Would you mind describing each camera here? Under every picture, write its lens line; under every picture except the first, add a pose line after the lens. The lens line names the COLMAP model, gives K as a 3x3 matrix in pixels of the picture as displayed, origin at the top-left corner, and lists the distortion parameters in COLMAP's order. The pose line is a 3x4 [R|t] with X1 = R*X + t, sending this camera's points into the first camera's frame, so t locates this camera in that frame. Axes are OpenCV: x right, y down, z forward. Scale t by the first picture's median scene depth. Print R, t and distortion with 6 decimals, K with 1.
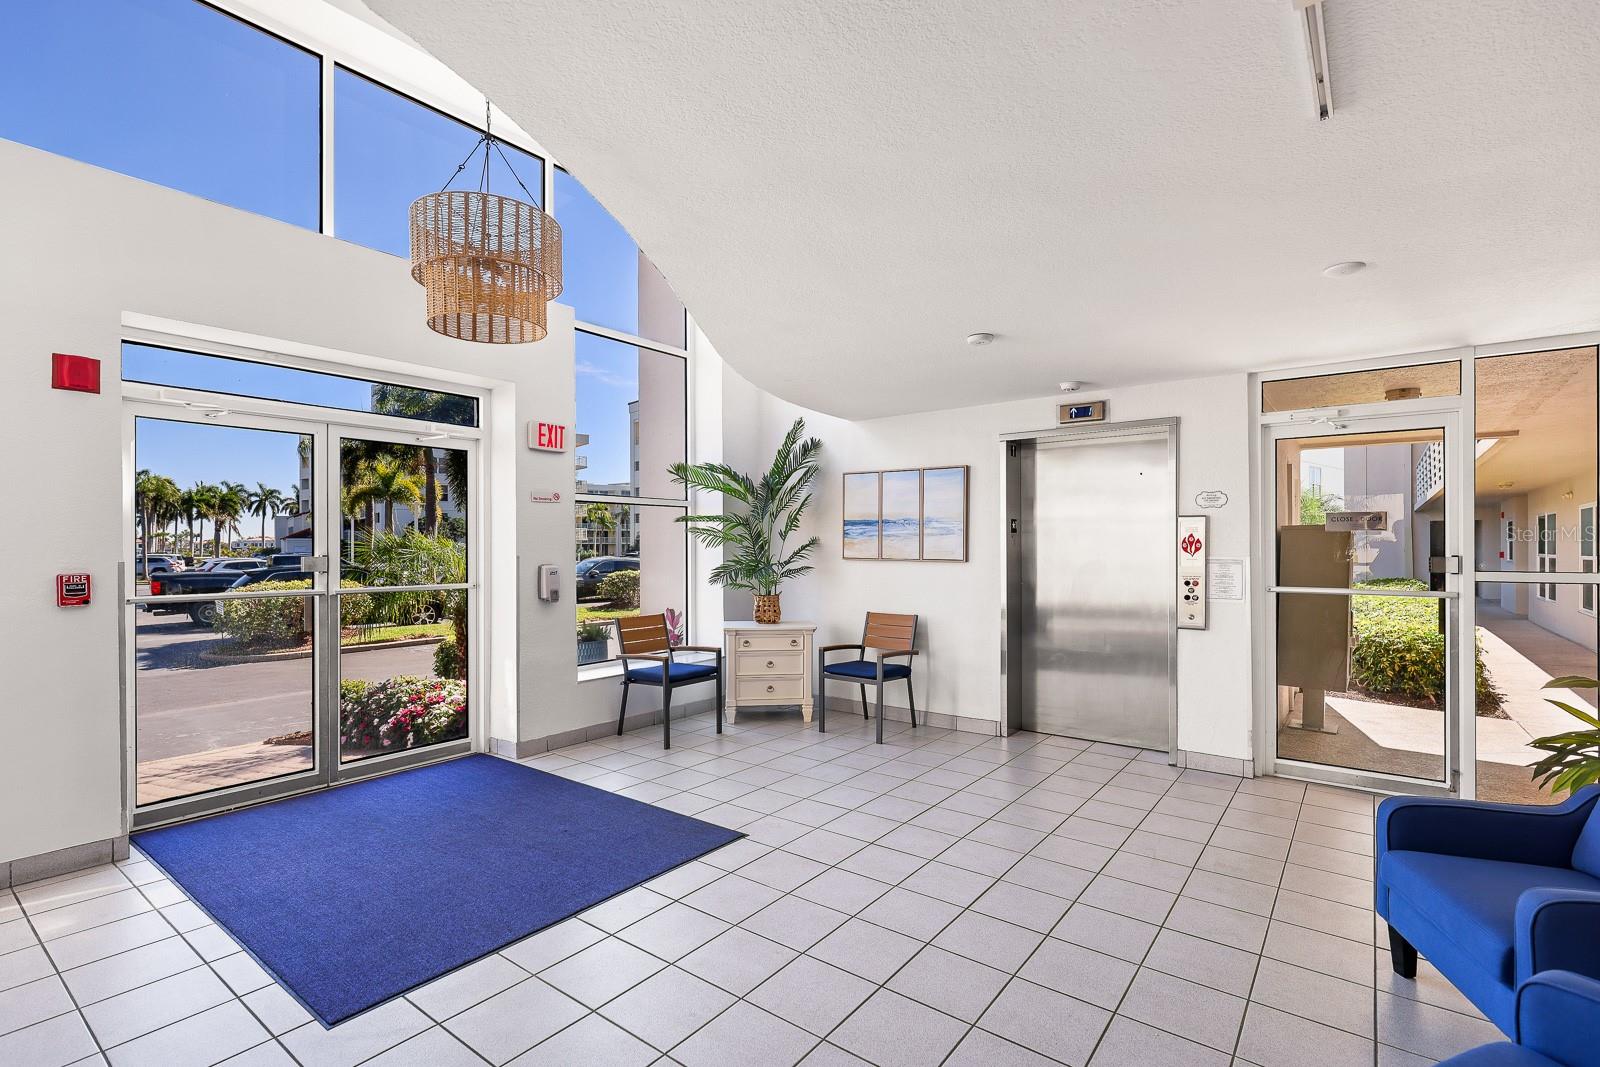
lens RADIAL K [[753.0, 0, 810.3], [0, 753.0, 540.8], [0, 0, 1]] dist [0.004072, -0.000179]
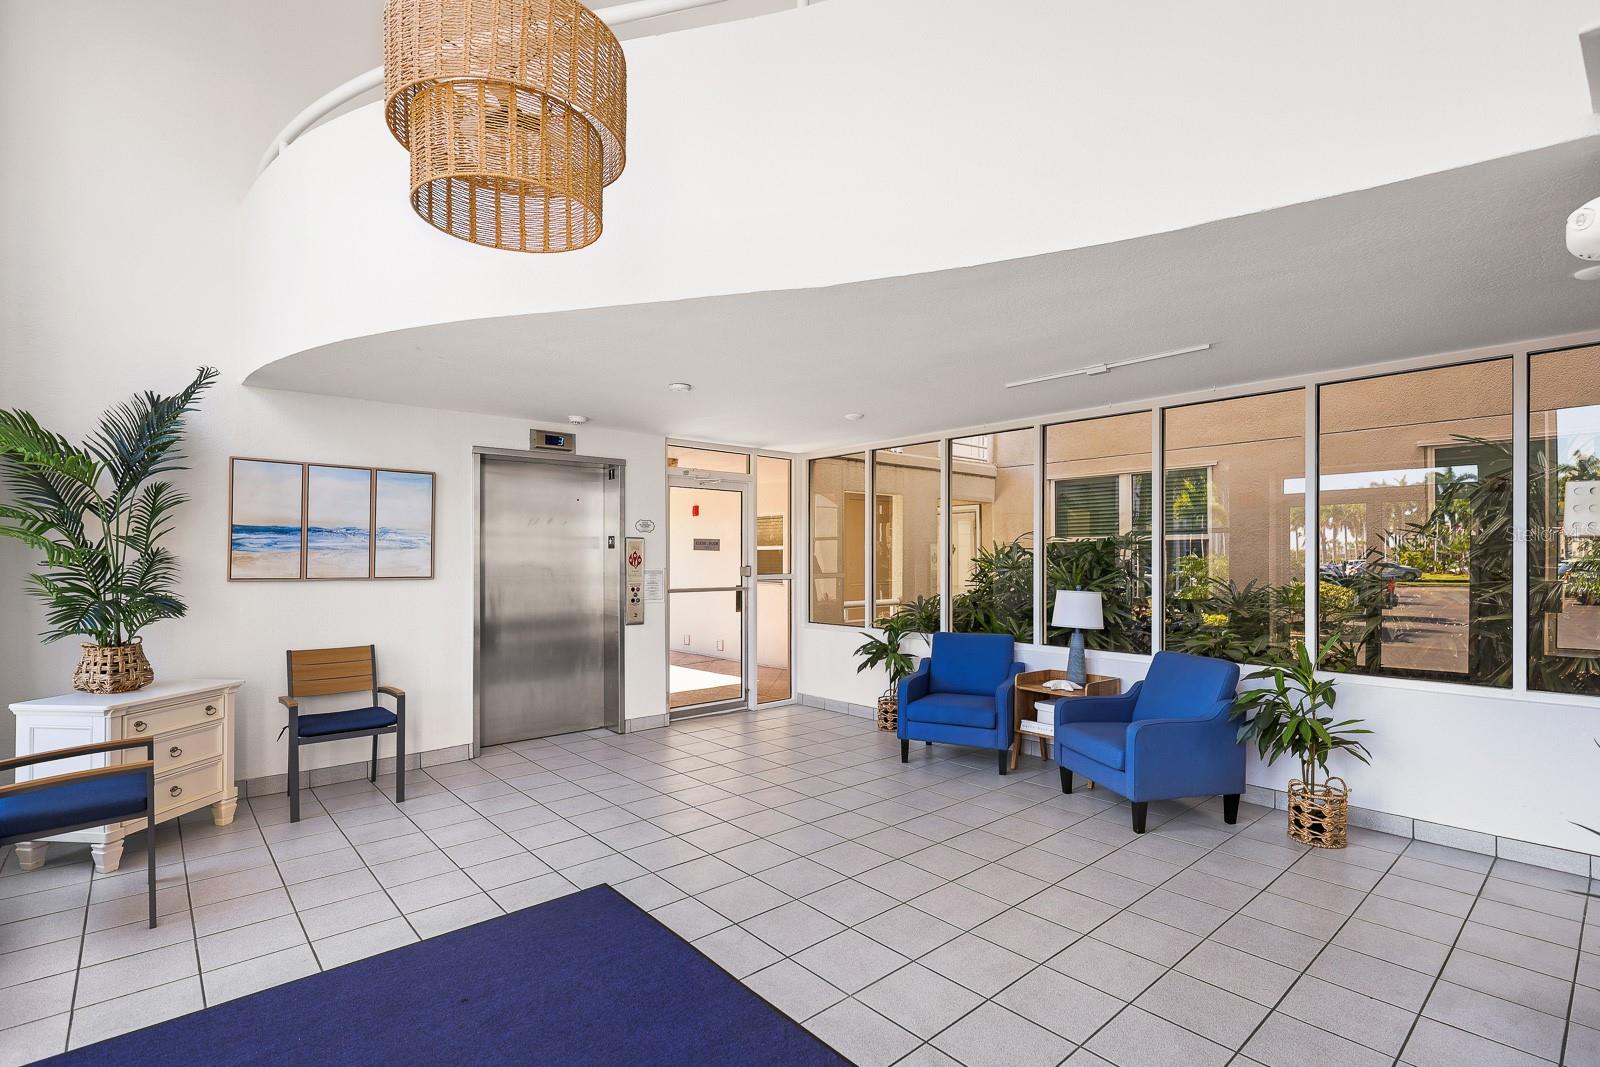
lens RADIAL K [[753.0, 0, 815.6], [0, 753.0, 541.1], [0, 0, 1]] dist [0.004072, -0.000179]
pose [[0.185949, 0.022268, 0.982307, -0.615742], [-0.006551, 0.999749, -0.021423, -0.000987], [-0.982537, -0.002452, 0.186049, 0.389084]]
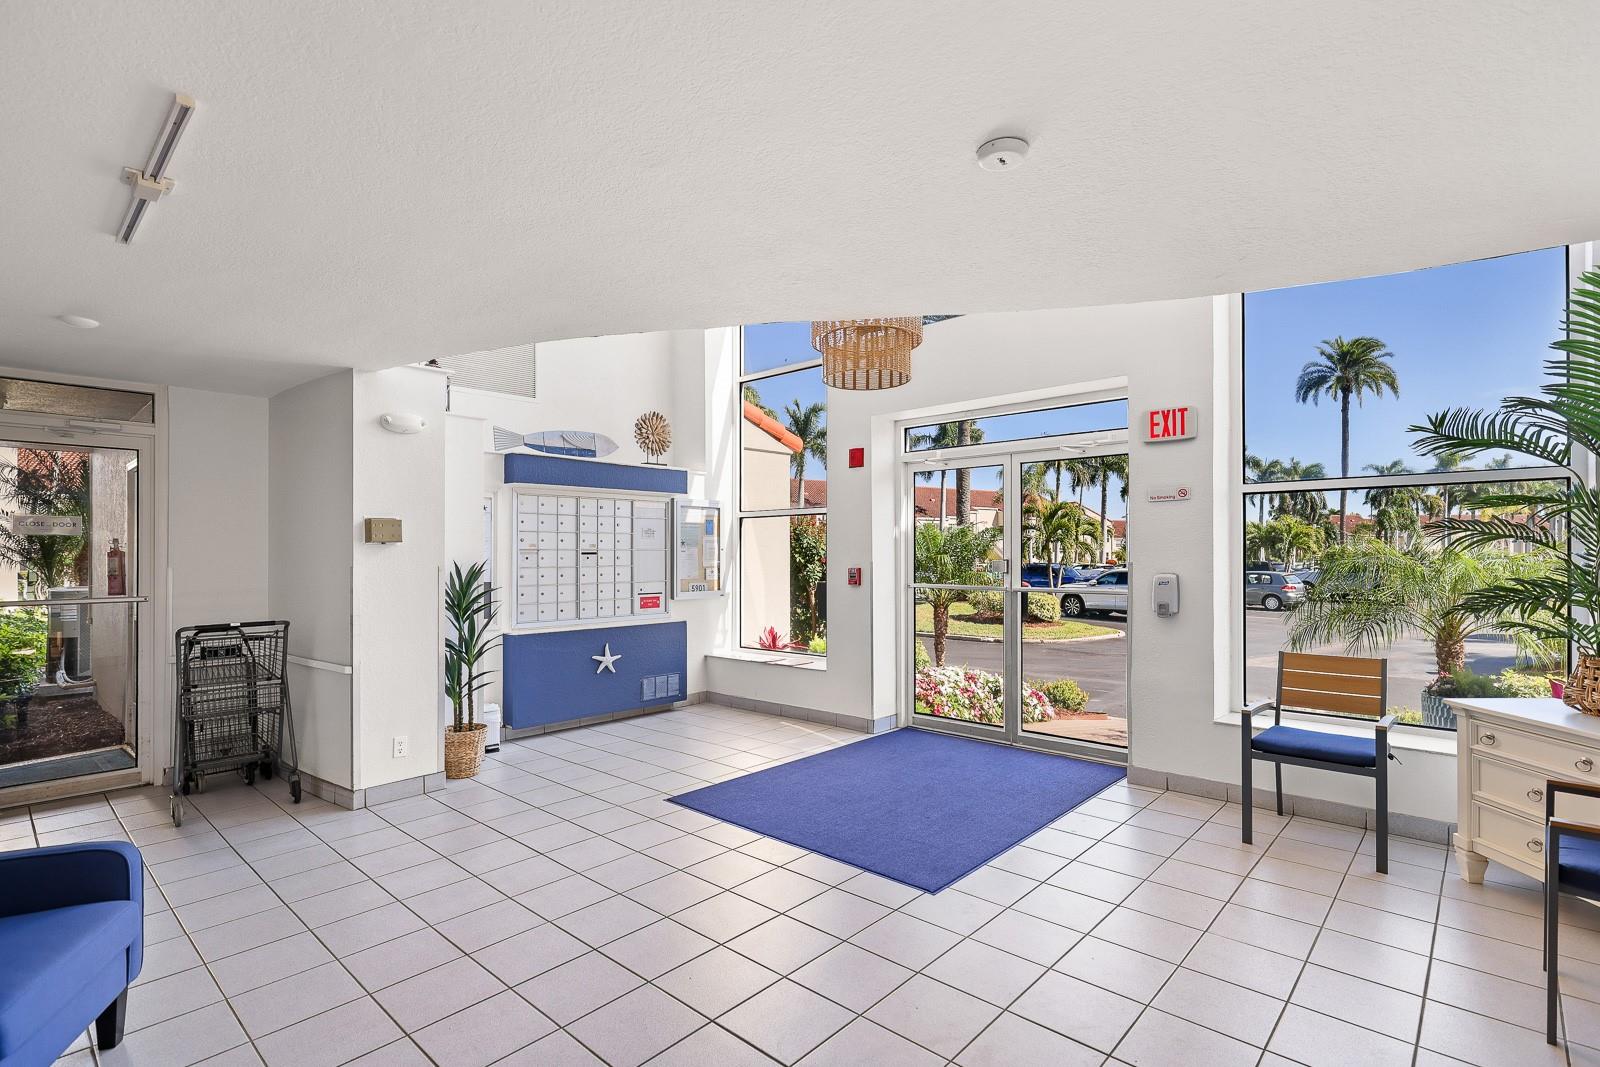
lens RADIAL K [[753.0, 0, 798.0], [0, 753.0, 550.9], [0, 0, 1]] dist [0.004072, -0.000179]
pose [[-0.090168, -0.002810, -0.995923, 0.516055], [0.008521, 0.999957, -0.003592, 0.005180], [0.995890, -0.008810, -0.090140, 0.619783]]
